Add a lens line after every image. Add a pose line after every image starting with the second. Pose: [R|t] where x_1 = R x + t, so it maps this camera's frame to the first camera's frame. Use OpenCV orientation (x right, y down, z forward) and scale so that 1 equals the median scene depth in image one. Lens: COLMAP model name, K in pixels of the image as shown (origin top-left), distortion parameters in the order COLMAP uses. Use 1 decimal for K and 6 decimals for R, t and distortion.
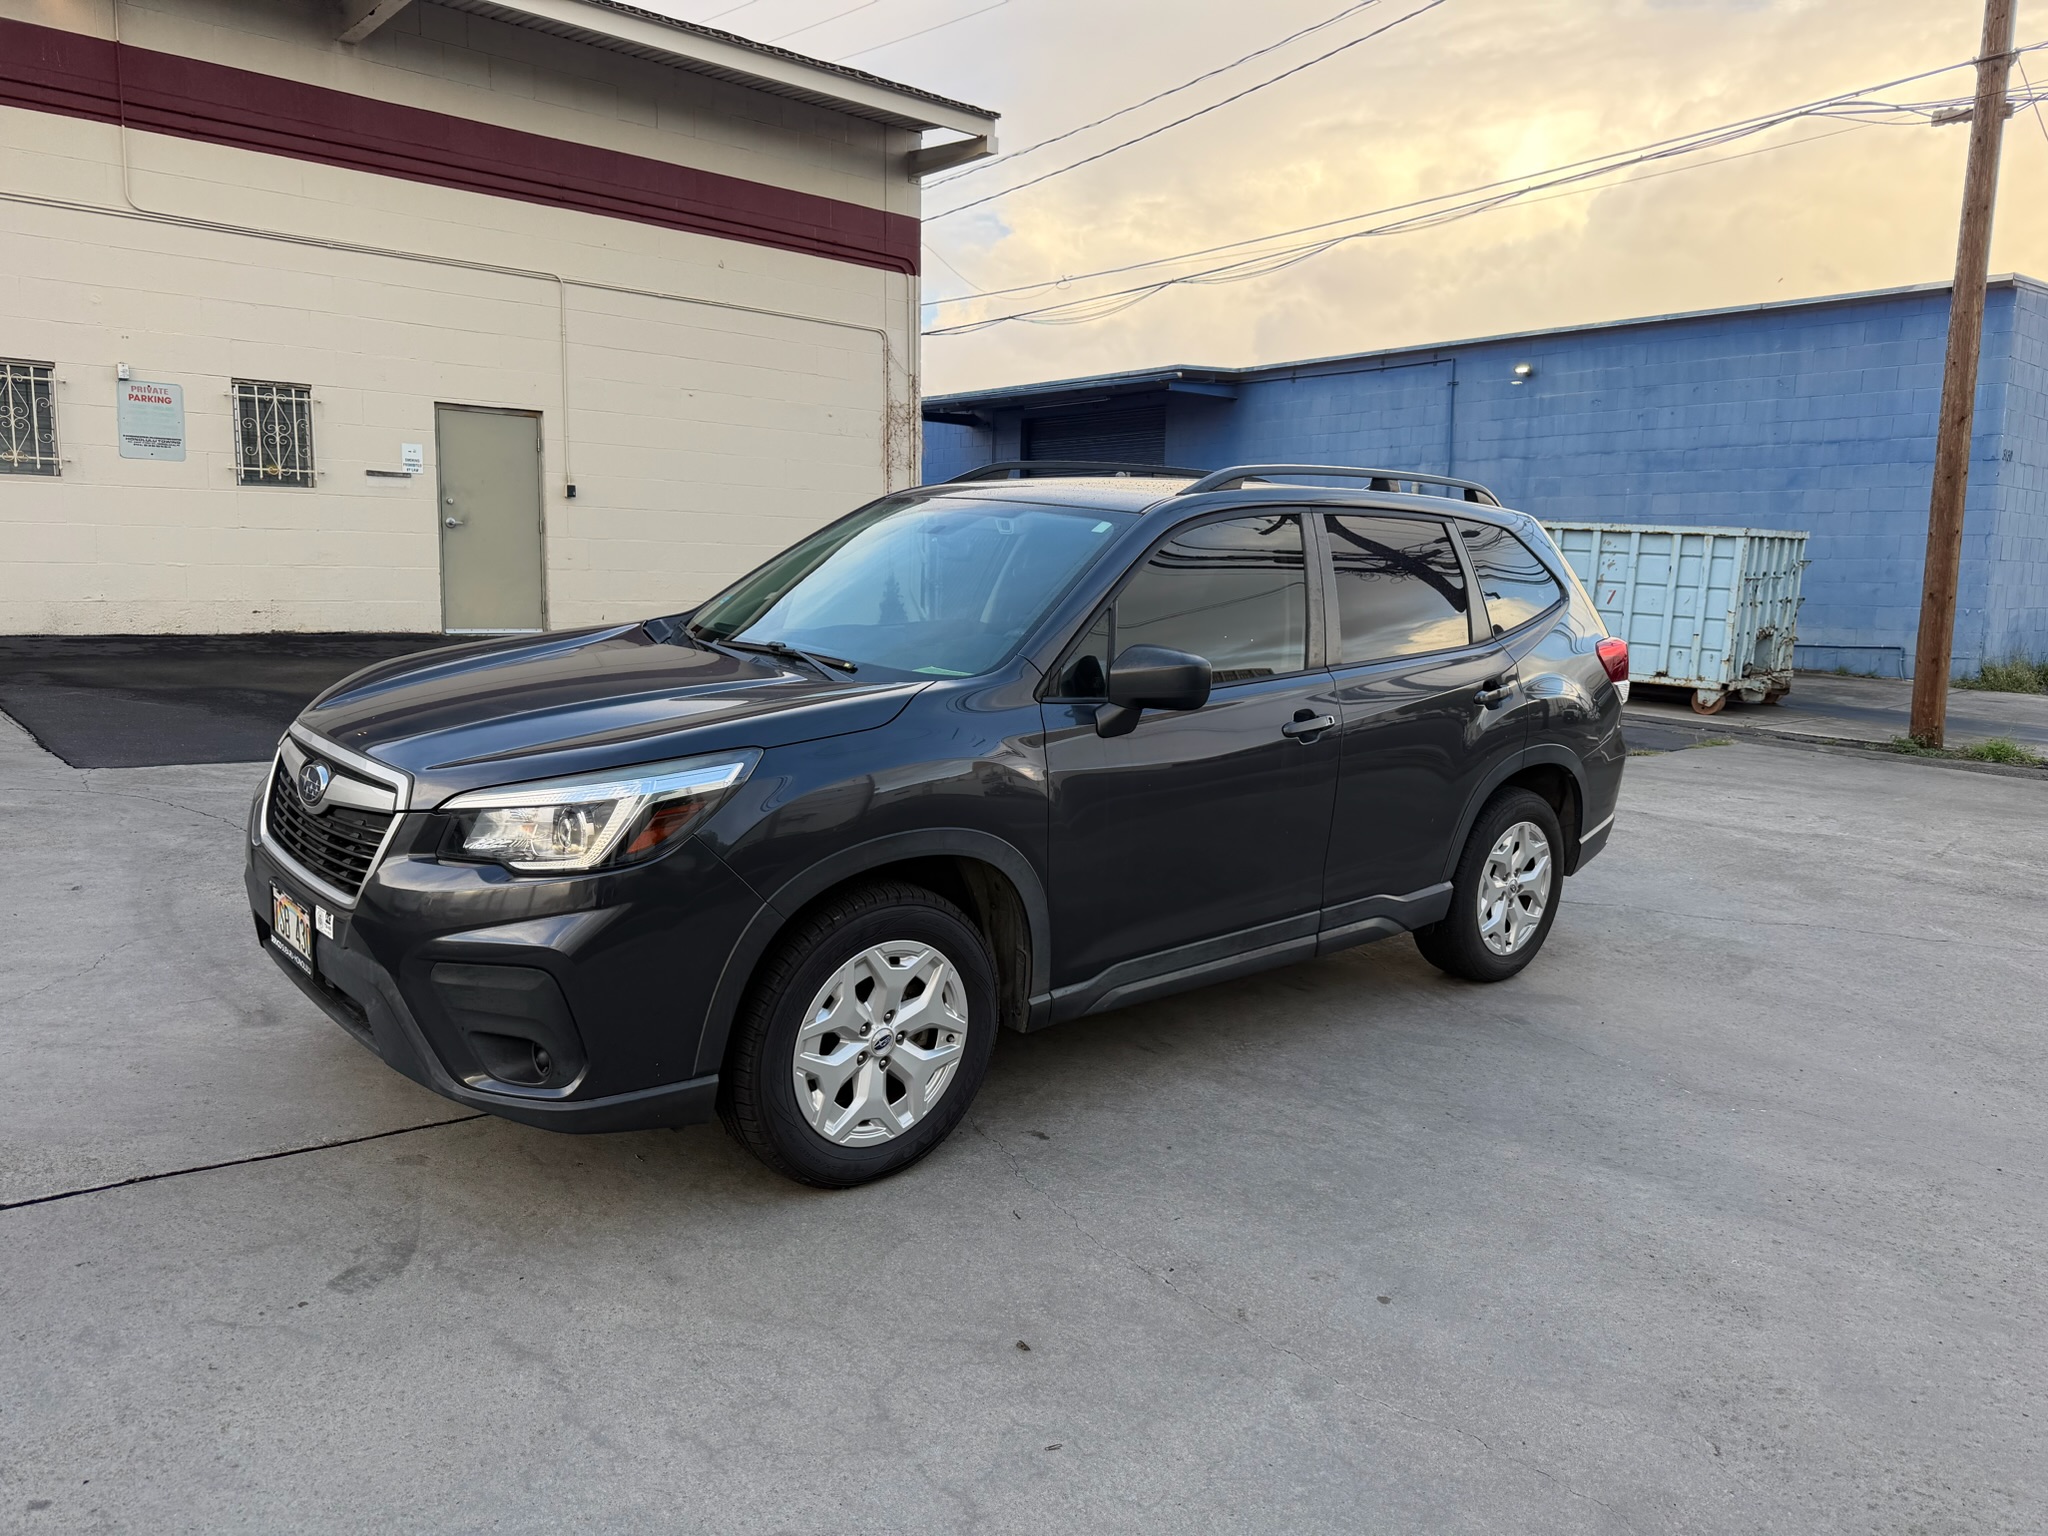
lens RADIAL K [[1435.6, 0, 1010.0], [0, 1435.6, 773.2], [0, 0, 1]] dist [-0.022890, 0.003402]
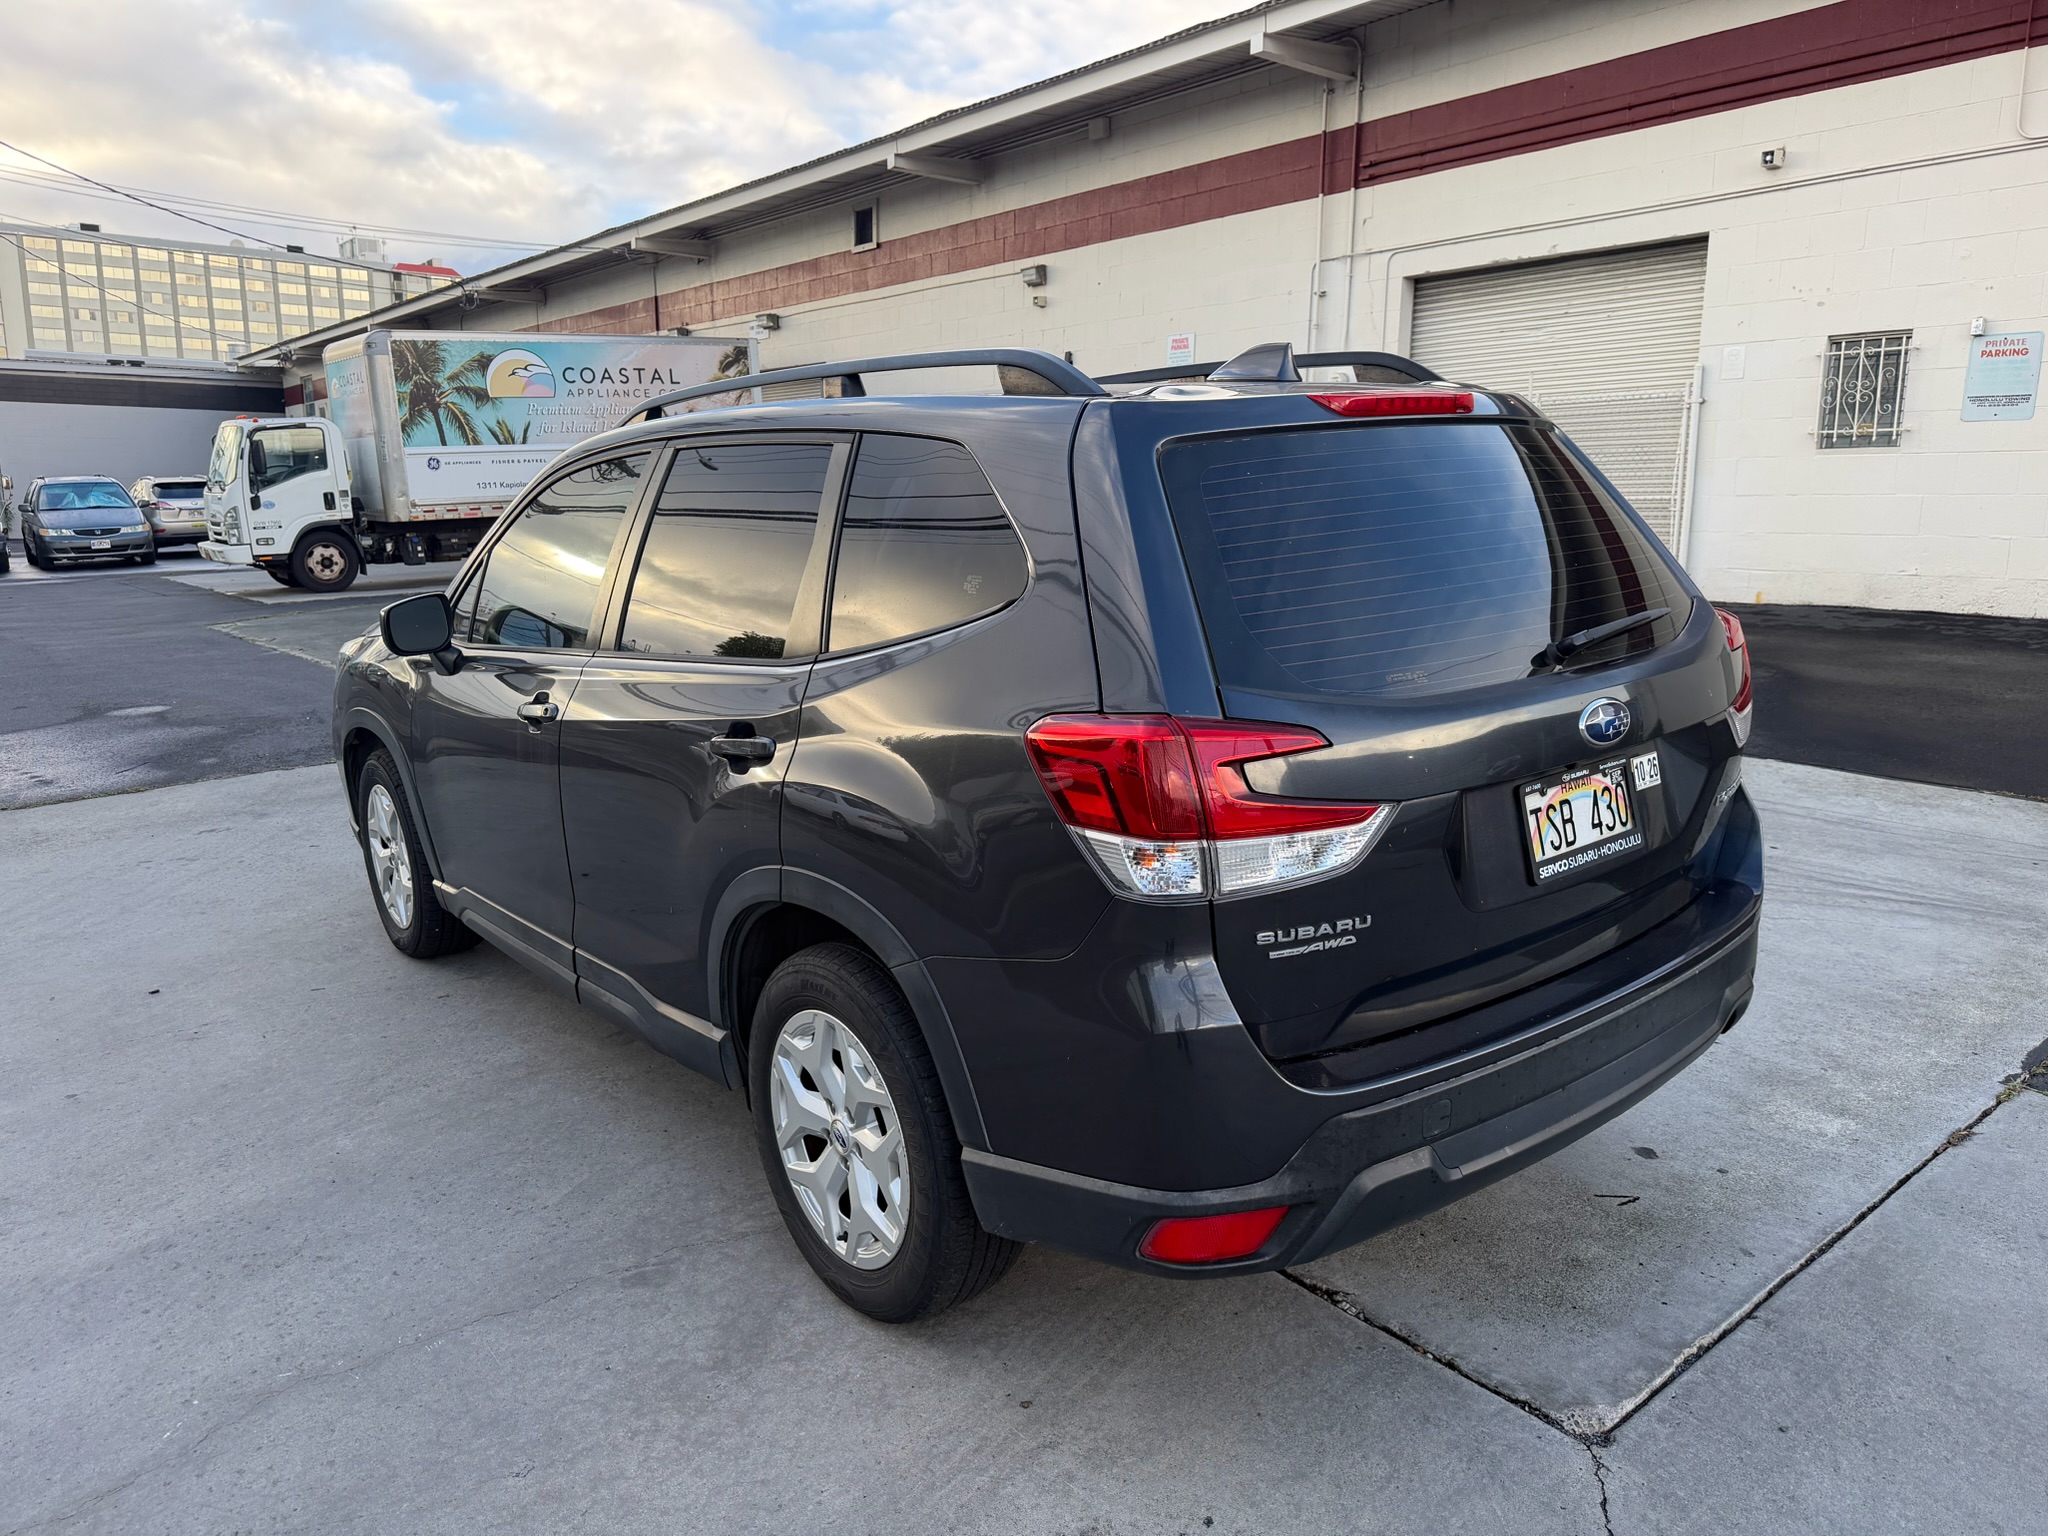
lens RADIAL K [[1435.6, 0, 1010.0], [0, 1435.6, 773.2], [0, 0, 1]] dist [-0.022890, 0.003402]
pose [[-0.032359, 0.156573, -0.987136, 0.372267], [-0.142247, 0.976878, 0.159608, -0.062128], [0.989302, 0.145582, -0.009339, 0.462219]]
